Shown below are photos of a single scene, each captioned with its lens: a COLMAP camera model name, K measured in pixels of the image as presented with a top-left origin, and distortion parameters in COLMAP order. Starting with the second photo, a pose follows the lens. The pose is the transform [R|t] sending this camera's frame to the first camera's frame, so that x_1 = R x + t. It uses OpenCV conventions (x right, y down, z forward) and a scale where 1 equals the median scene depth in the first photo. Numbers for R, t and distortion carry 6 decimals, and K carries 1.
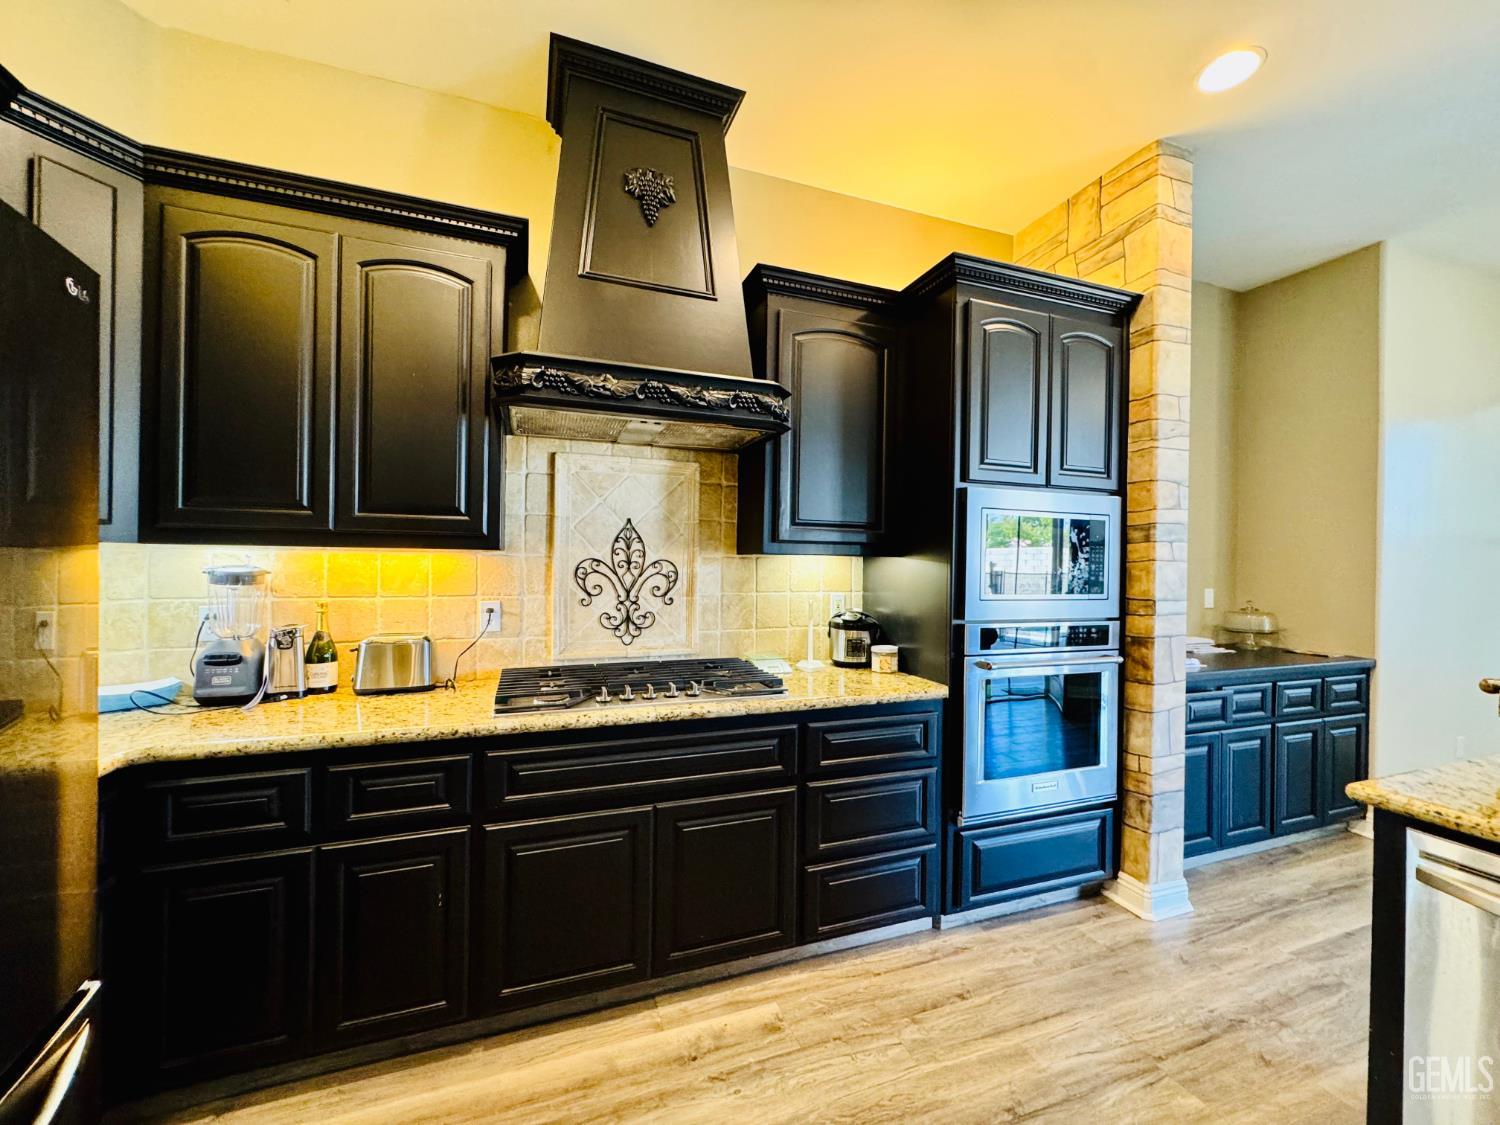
lens RADIAL K [[598.4, 0, 749.9], [0, 598.4, 560.9], [0, 0, 1]] dist [-0.002551, -0.000415]
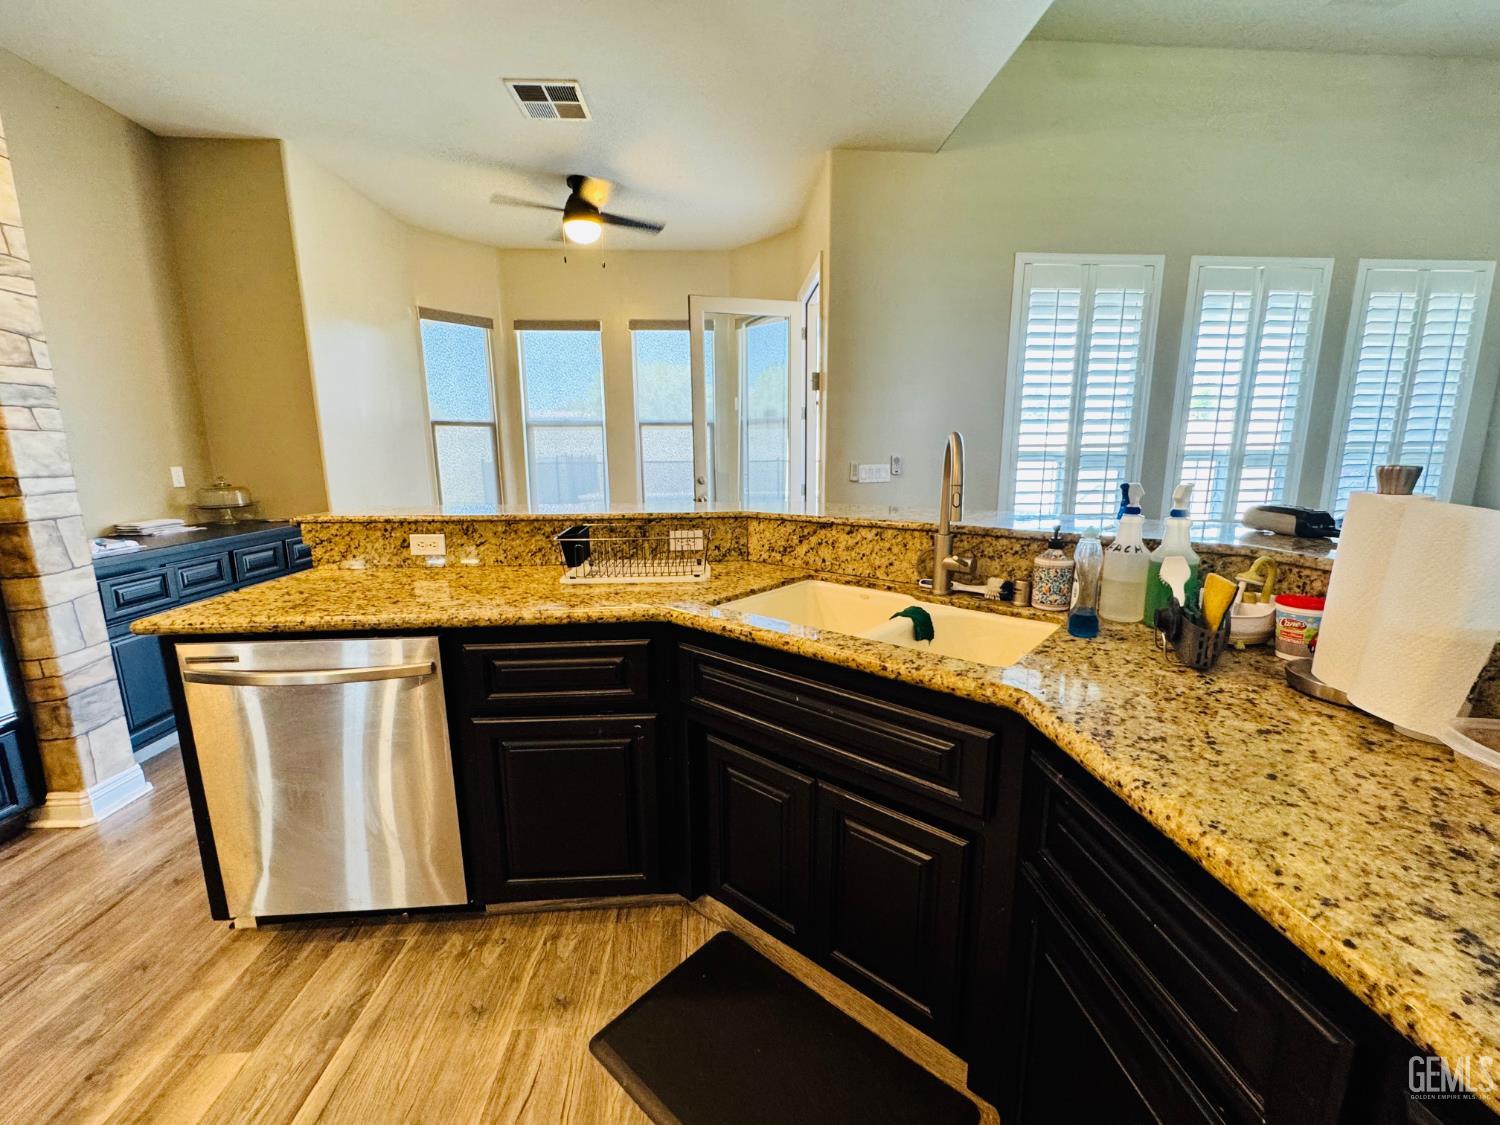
lens RADIAL K [[598.4, 0, 752.5], [0, 598.4, 562.1], [0, 0, 1]] dist [-0.002551, -0.000415]
pose [[0.279858, -0.189647, 0.941124, 0.154682], [0.010927, 0.980860, 0.194405, 0.030137], [-0.959979, -0.044123, 0.276574, -0.219892]]
